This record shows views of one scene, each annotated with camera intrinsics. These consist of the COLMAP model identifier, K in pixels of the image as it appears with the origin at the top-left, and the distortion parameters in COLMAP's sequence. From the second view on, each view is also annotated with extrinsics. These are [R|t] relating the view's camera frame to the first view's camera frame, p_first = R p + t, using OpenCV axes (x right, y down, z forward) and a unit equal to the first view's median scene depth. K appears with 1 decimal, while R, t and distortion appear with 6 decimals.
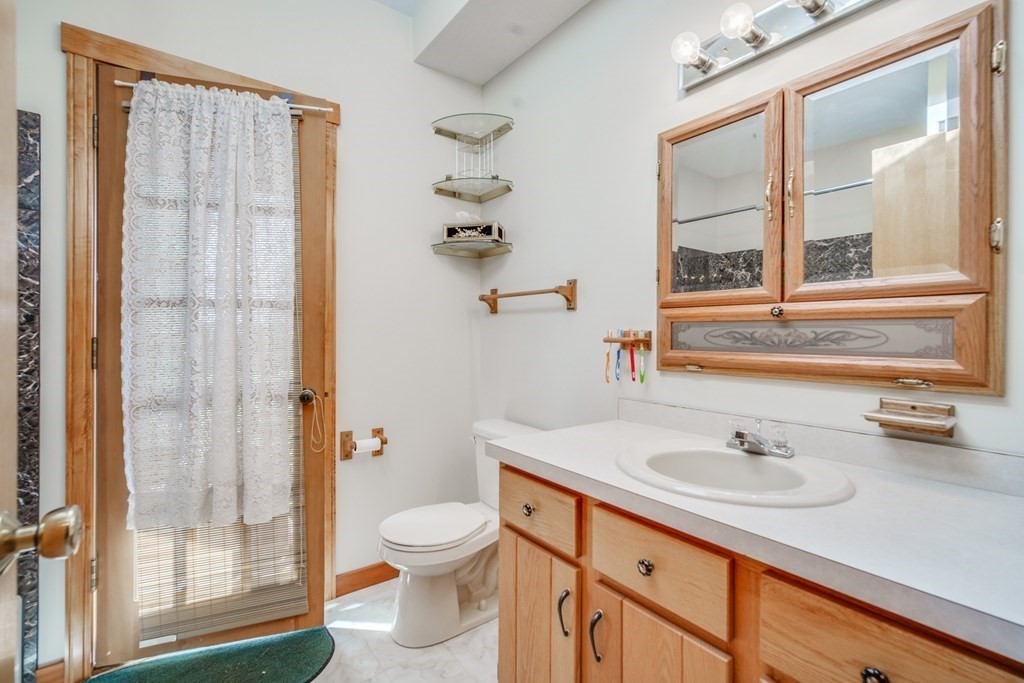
lens RADIAL K [[451.9, 0, 514.1], [0, 451.9, 337.8], [0, 0, 1]] dist [-0.001449, 0.000087]
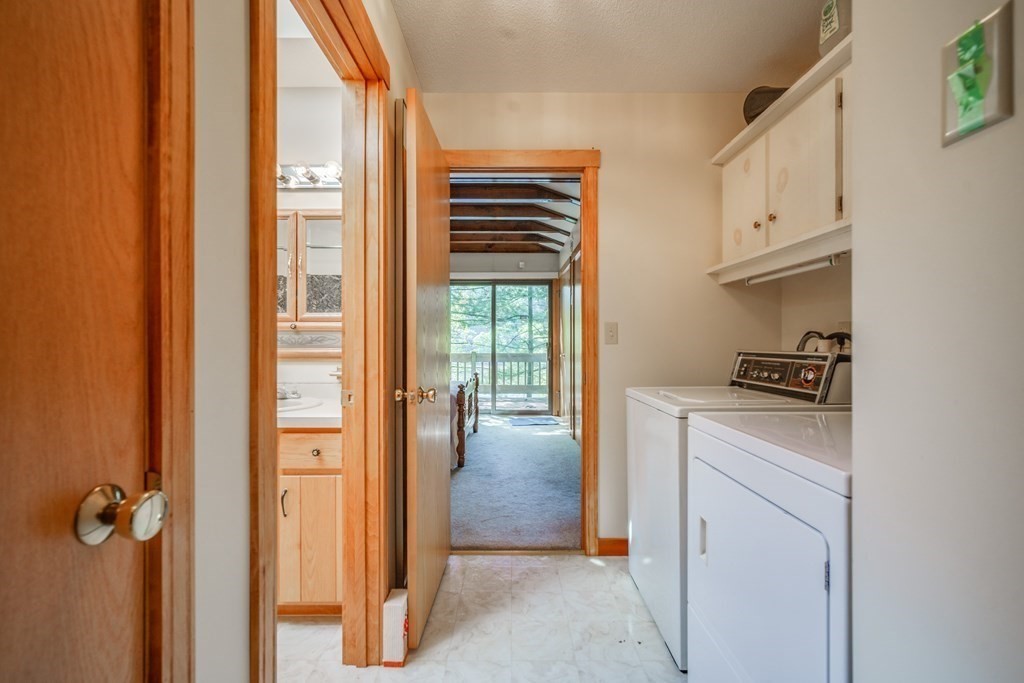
lens RADIAL K [[451.9, 0, 513.8], [0, 451.9, 341.8], [0, 0, 1]] dist [-0.001449, 0.000087]
pose [[0.600727, -0.003556, 0.799446, -0.413596], [0.004953, 0.999987, 0.000725, 0.012113], [-0.799439, 0.003524, 0.600737, -0.947296]]
